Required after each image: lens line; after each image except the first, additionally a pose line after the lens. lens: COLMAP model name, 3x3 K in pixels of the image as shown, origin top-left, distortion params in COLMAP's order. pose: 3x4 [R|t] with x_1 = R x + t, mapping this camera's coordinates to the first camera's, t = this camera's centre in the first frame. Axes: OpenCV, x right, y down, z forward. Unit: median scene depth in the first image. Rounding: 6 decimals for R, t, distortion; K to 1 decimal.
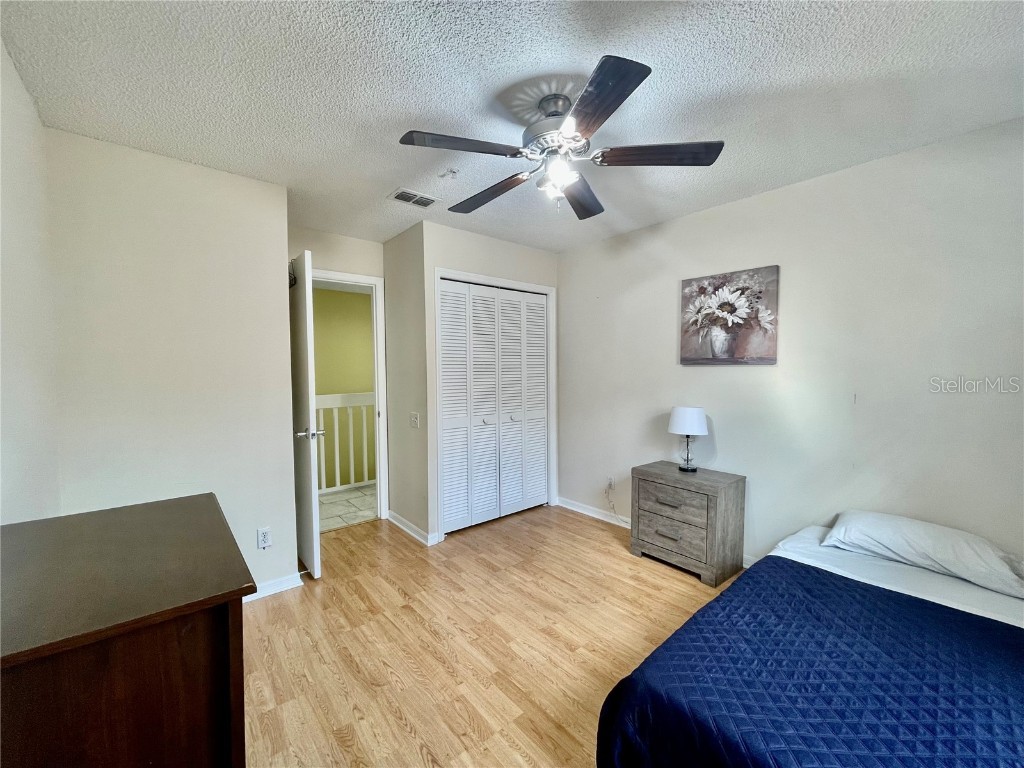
lens RADIAL K [[415.0, 0, 508.3], [0, 415.0, 384.3], [0, 0, 1]] dist [-0.002410, 0.000369]
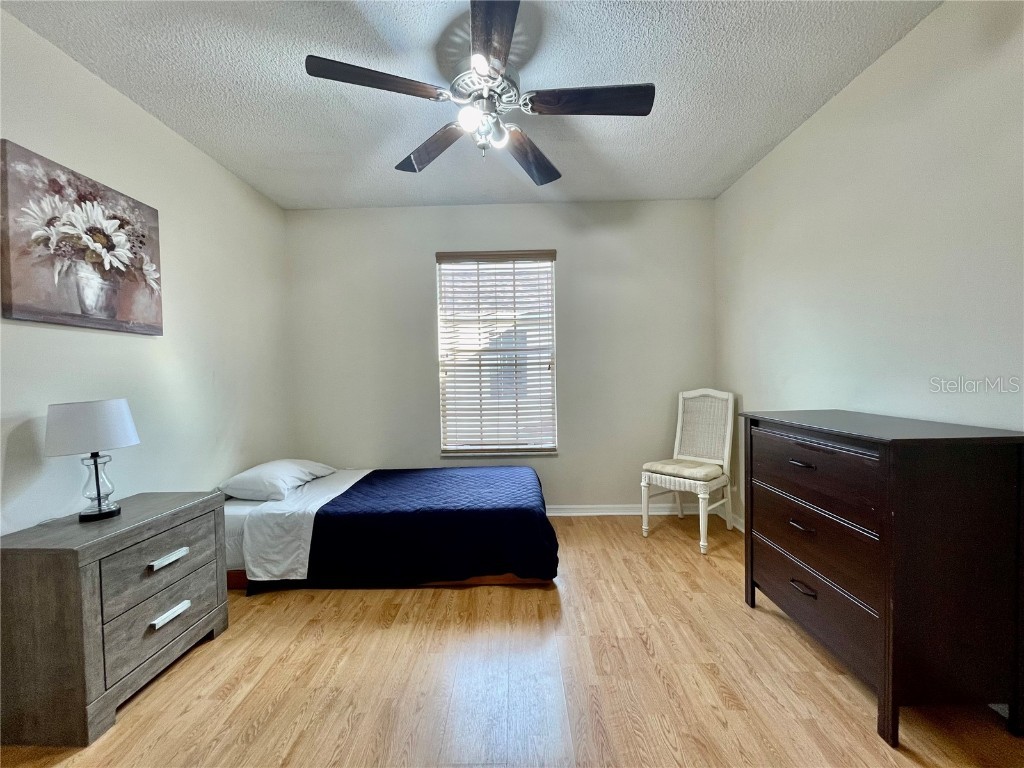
lens RADIAL K [[415.0, 0, 508.3], [0, 415.0, 384.3], [0, 0, 1]] dist [-0.002410, 0.000369]
pose [[-0.758417, 0.004277, 0.651756, -0.350391], [0.052503, 0.997130, 0.054551, 0.033777], [-0.649652, 0.075591, -0.756465, 1.109530]]
